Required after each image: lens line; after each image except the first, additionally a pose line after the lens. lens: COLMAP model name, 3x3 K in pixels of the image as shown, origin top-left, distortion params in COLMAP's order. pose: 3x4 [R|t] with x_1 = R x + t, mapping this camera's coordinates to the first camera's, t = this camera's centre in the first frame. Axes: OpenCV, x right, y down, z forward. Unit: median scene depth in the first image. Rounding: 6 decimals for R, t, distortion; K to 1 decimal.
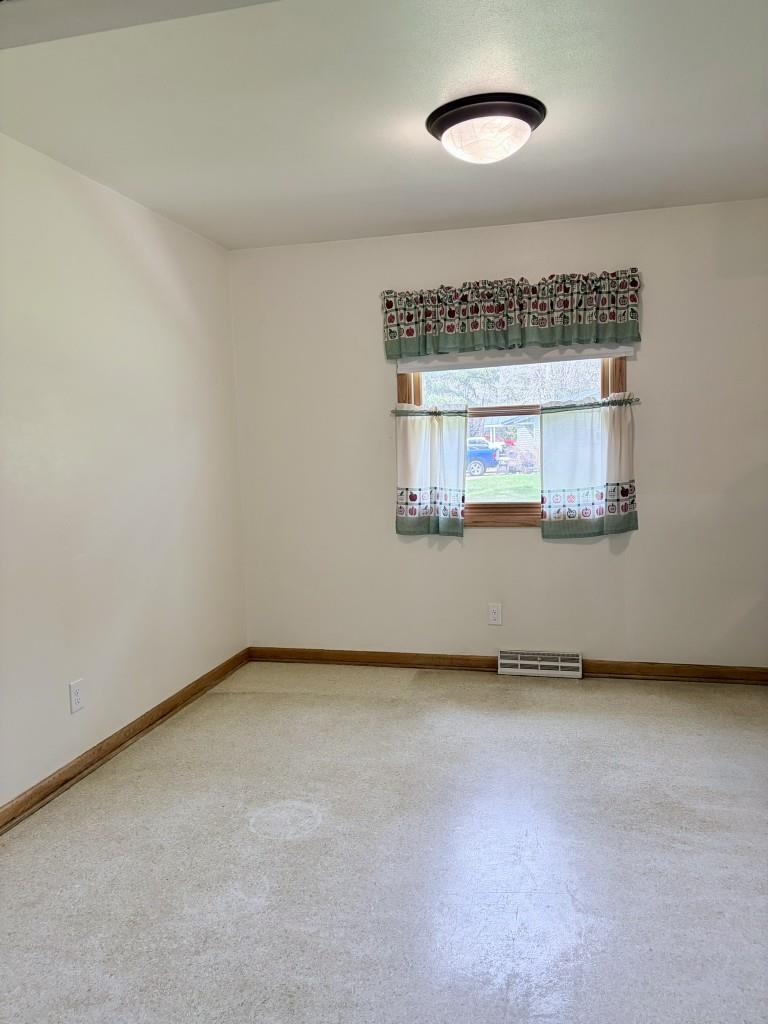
lens RADIAL K [[774.9, 0, 384.1], [0, 774.9, 523.2], [0, 0, 1]] dist [0.052393, -0.053748]
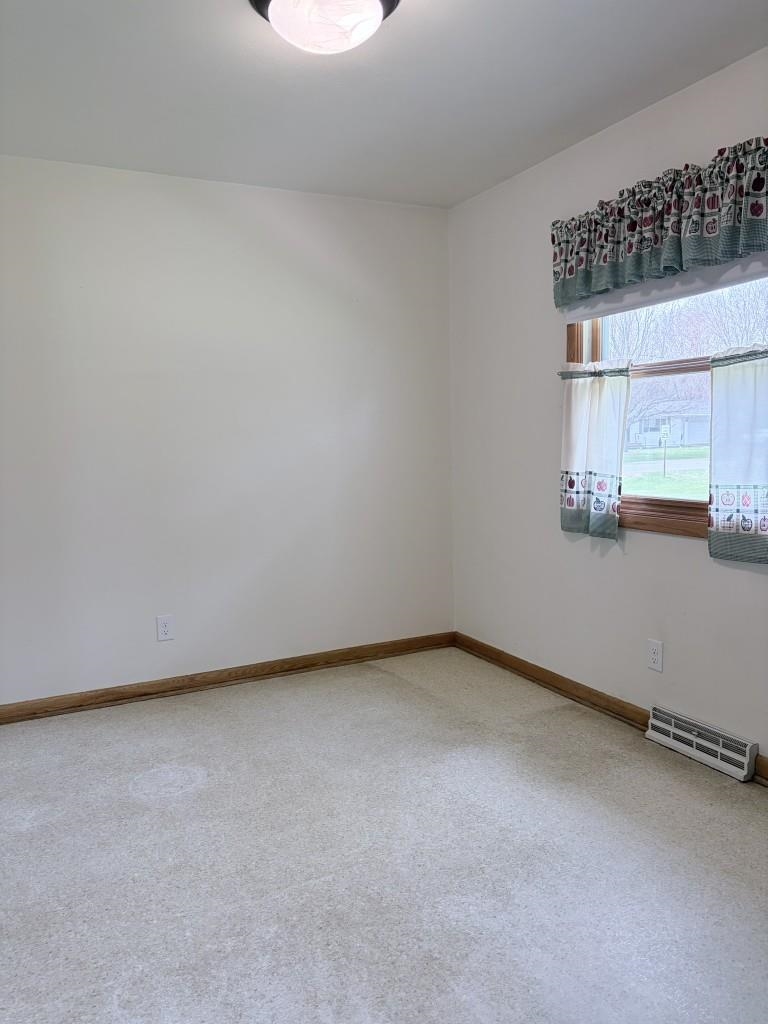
lens RADIAL K [[774.9, 0, 392.4], [0, 774.9, 524.6], [0, 0, 1]] dist [0.052393, -0.053748]
pose [[0.652143, 0.103921, -0.750939, 0.530999], [-0.078749, 0.994487, 0.069237, -0.033131], [0.753995, 0.013983, 0.656731, 0.359467]]
